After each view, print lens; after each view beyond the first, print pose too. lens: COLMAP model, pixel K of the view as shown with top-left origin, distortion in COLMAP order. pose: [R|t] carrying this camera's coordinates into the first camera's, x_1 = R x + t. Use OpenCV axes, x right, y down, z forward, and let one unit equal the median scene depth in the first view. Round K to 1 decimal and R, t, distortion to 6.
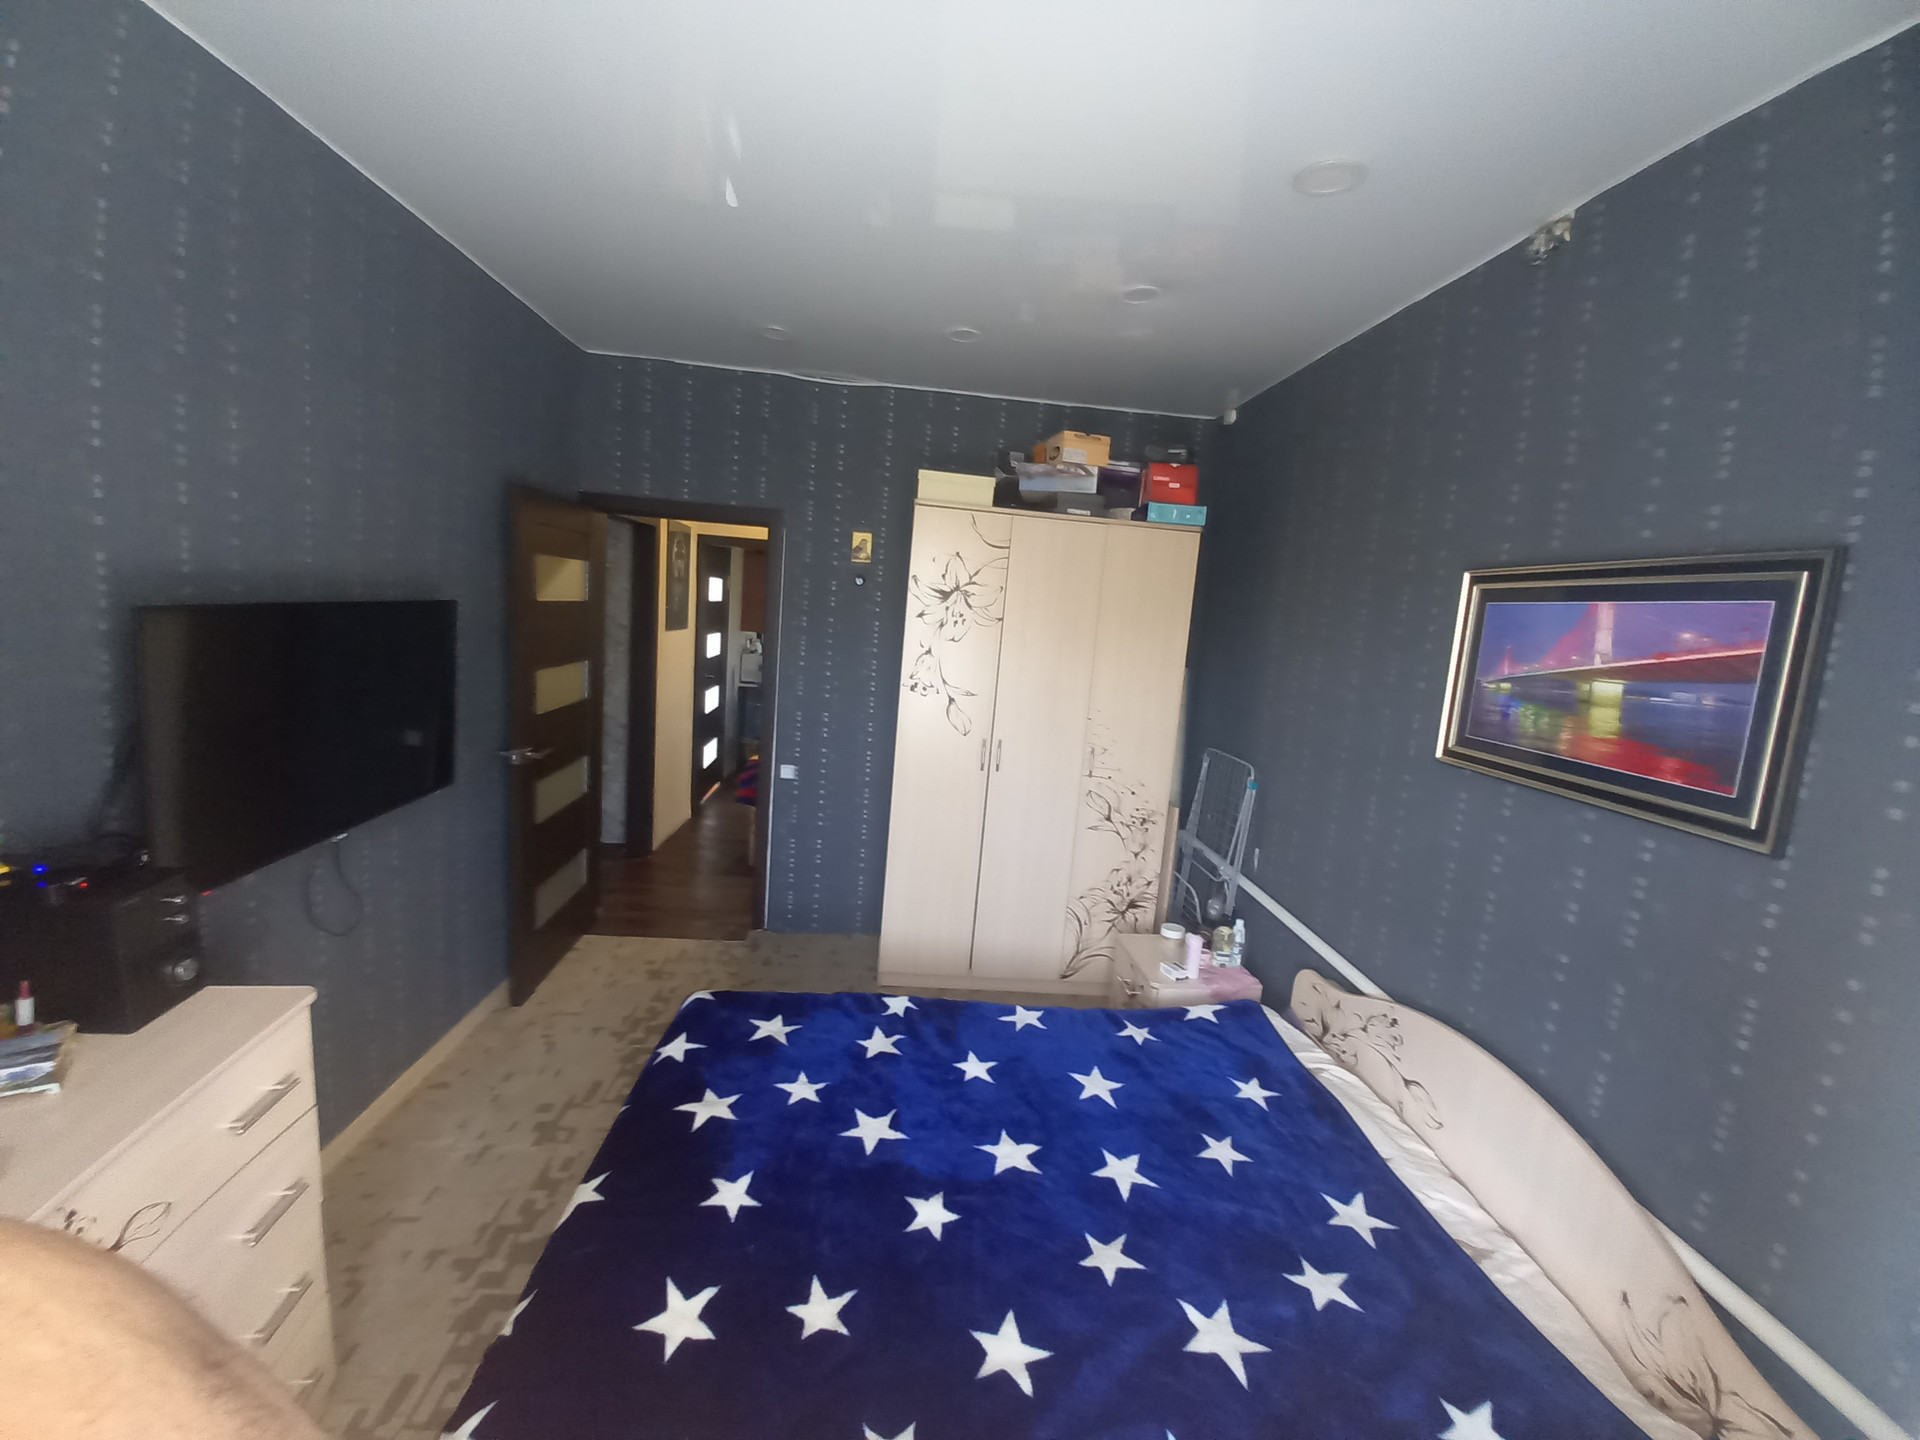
lens RADIAL K [[765.3, 0, 969.1], [0, 765.3, 708.3], [0, 0, 1]] dist [0.003756, -0.000865]
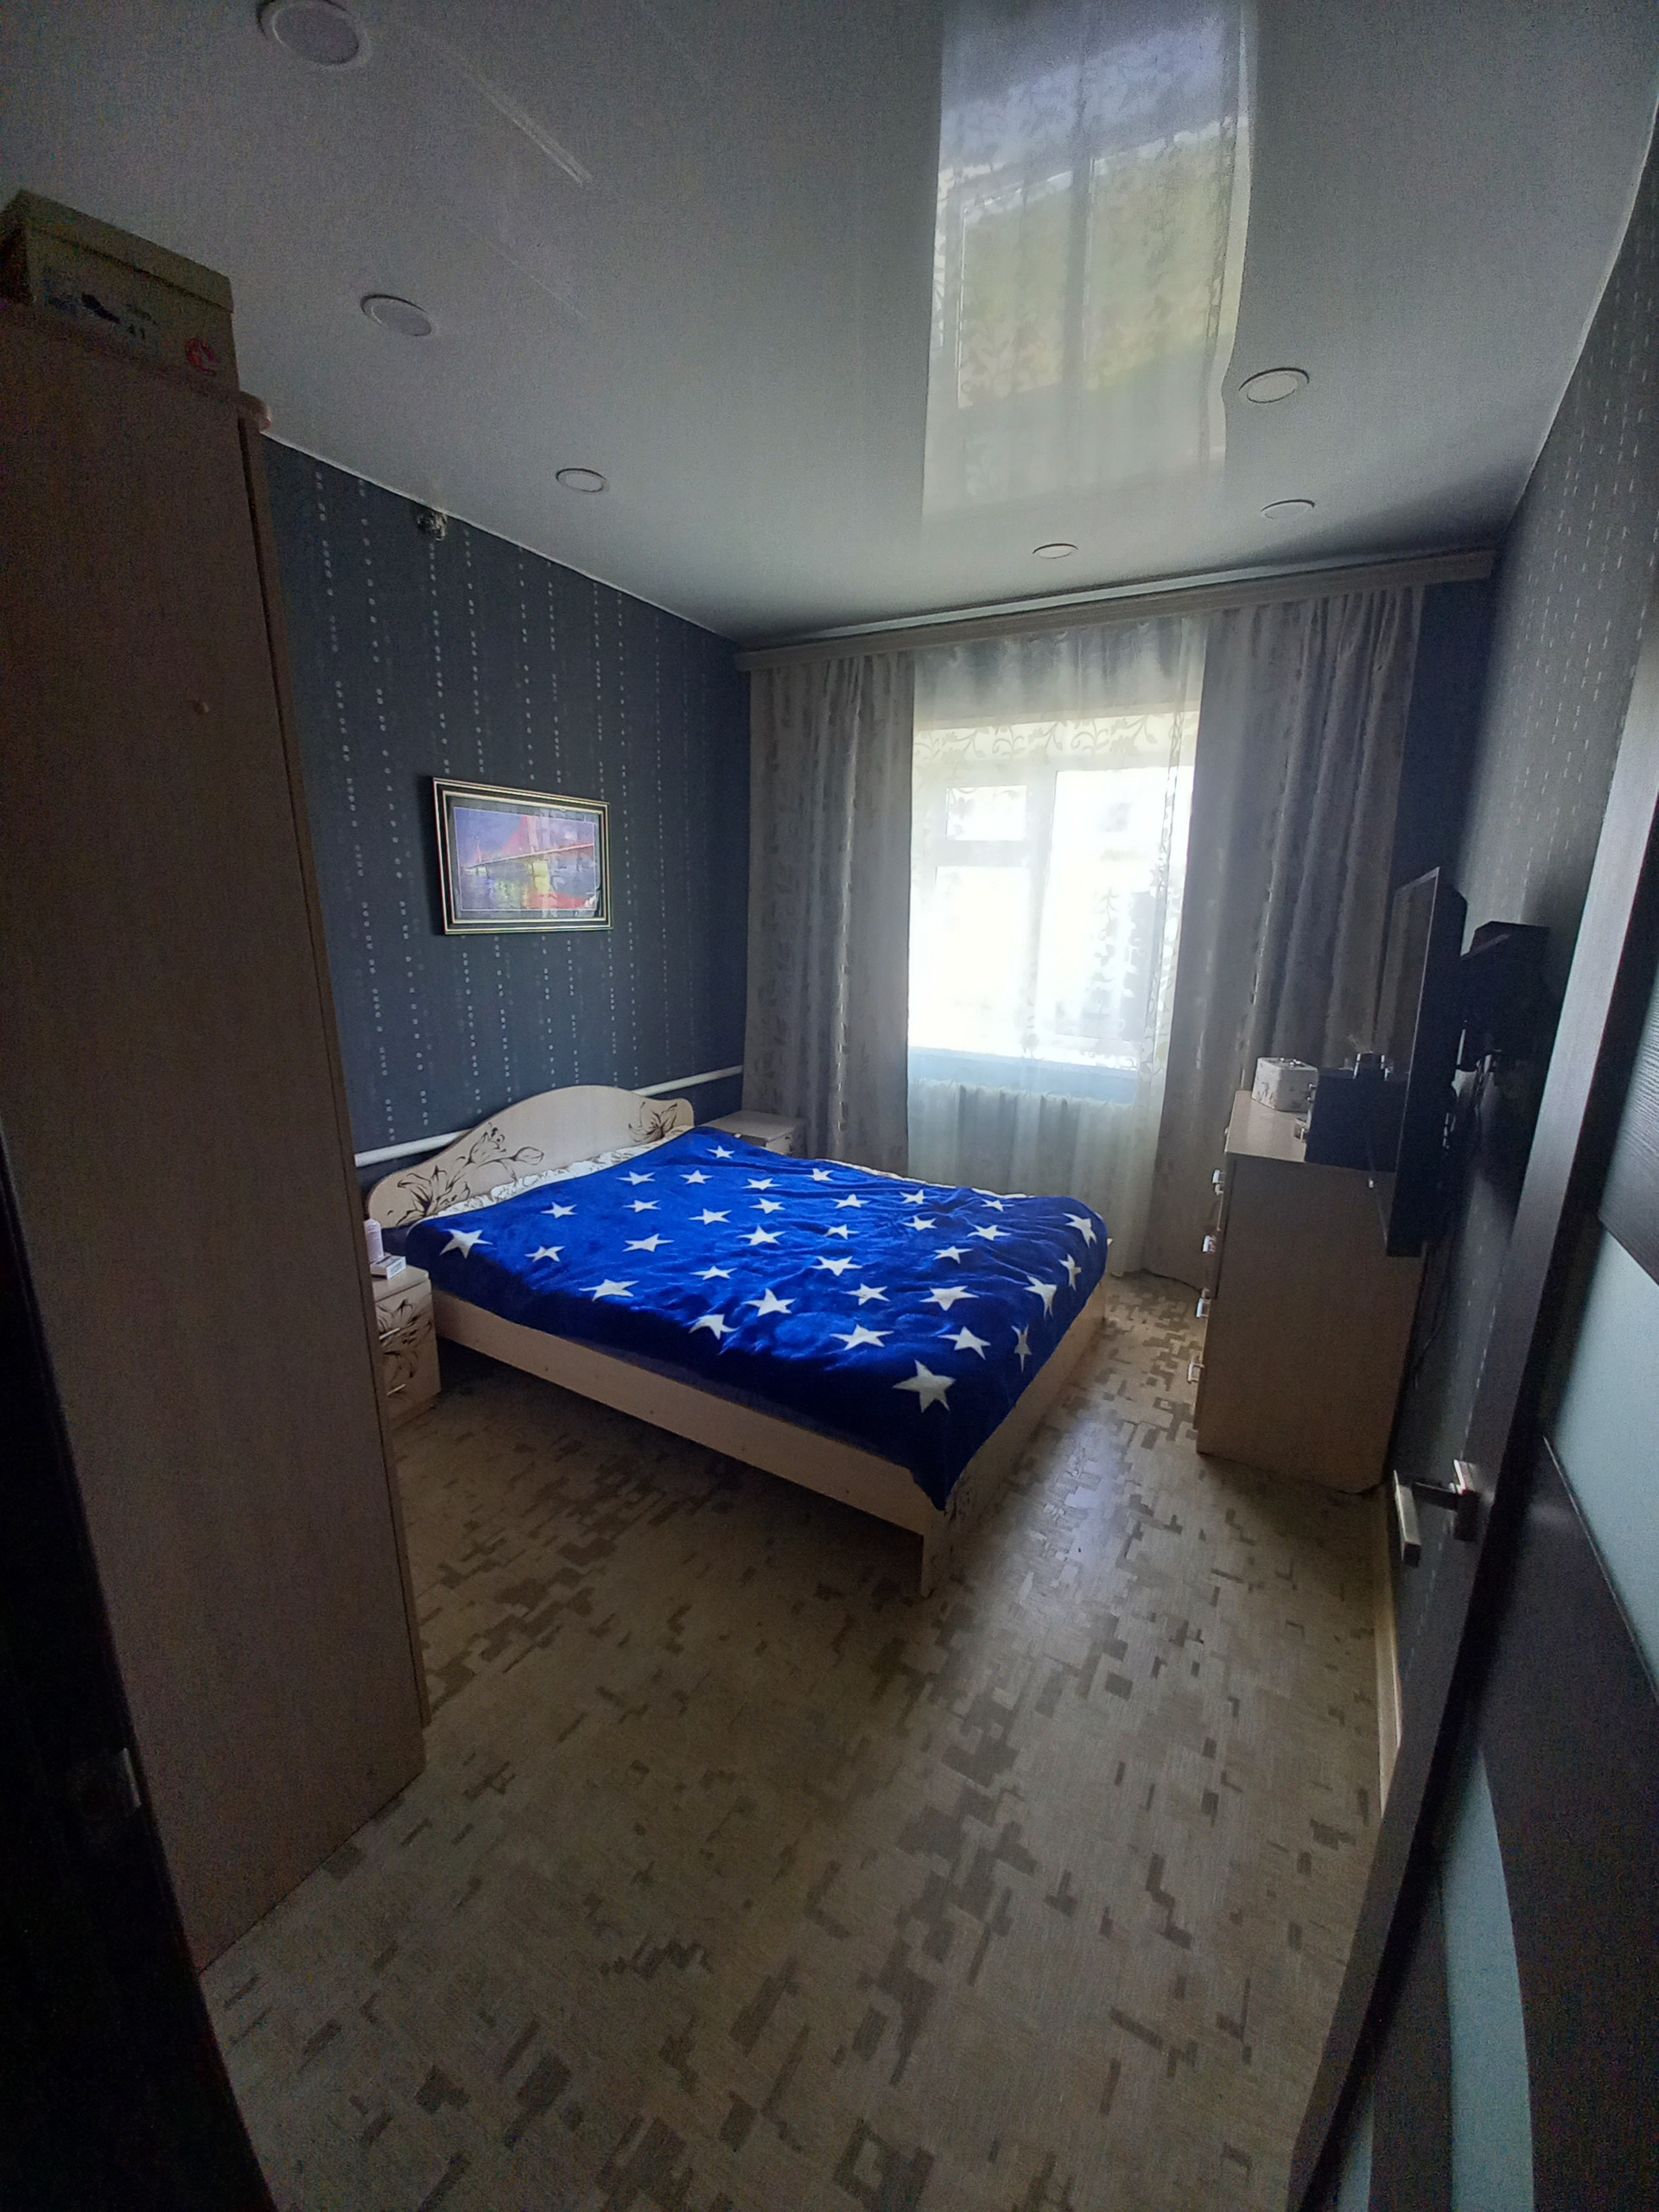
lens RADIAL K [[881.7, 0, 828.6], [0, 881.7, 1125.4], [0, 0, 1]] dist [0.003756, -0.000865]
pose [[-0.816974, -0.231128, 0.528332, -0.856659], [-0.012312, 0.922950, 0.384722, -0.238227], [-0.576544, 0.307803, -0.756872, 2.086356]]
